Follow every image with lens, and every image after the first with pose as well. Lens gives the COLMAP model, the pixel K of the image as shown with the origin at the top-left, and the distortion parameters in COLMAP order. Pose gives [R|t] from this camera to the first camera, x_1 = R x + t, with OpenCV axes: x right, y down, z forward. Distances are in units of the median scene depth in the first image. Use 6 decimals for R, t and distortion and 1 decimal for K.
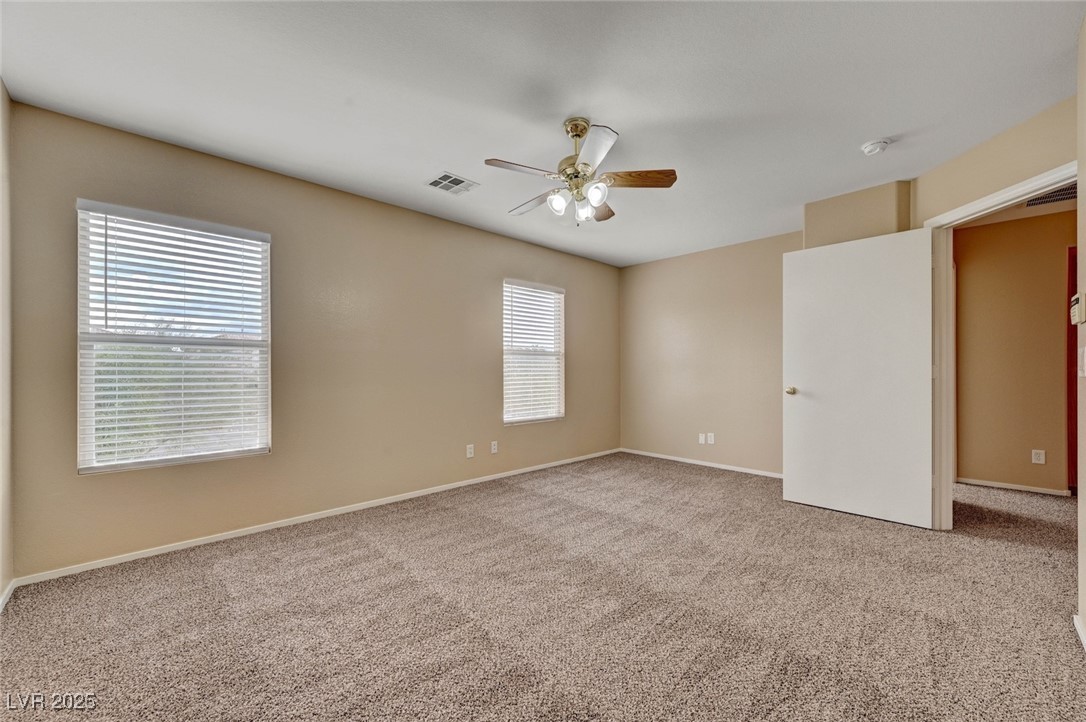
lens RADIAL K [[436.8, 0, 551.3], [0, 436.8, 366.3], [0, 0, 1]] dist [0.013957, 0.000101]
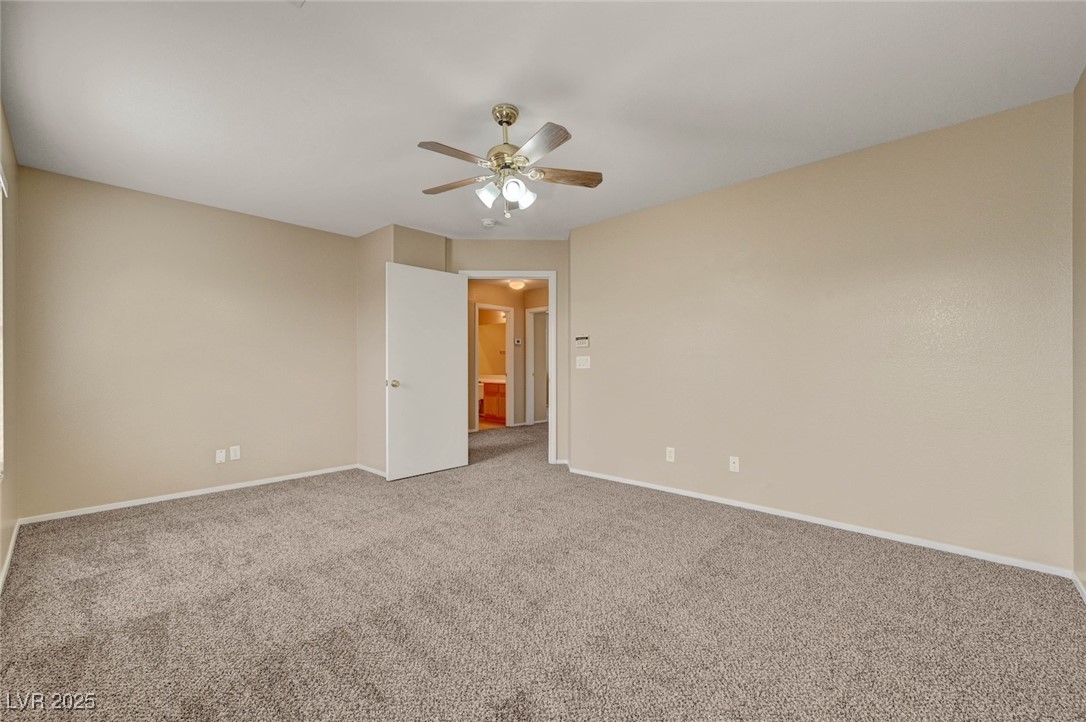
lens RADIAL K [[451.1, 0, 546.1], [0, 451.1, 360.5], [0, 0, 1]] dist [-0.001686, -0.000296]
pose [[-0.052069, 0.009735, 0.998596, -0.649497], [-0.006853, 0.999925, -0.010105, 0.004650], [-0.998620, -0.007370, -0.051998, 0.664334]]
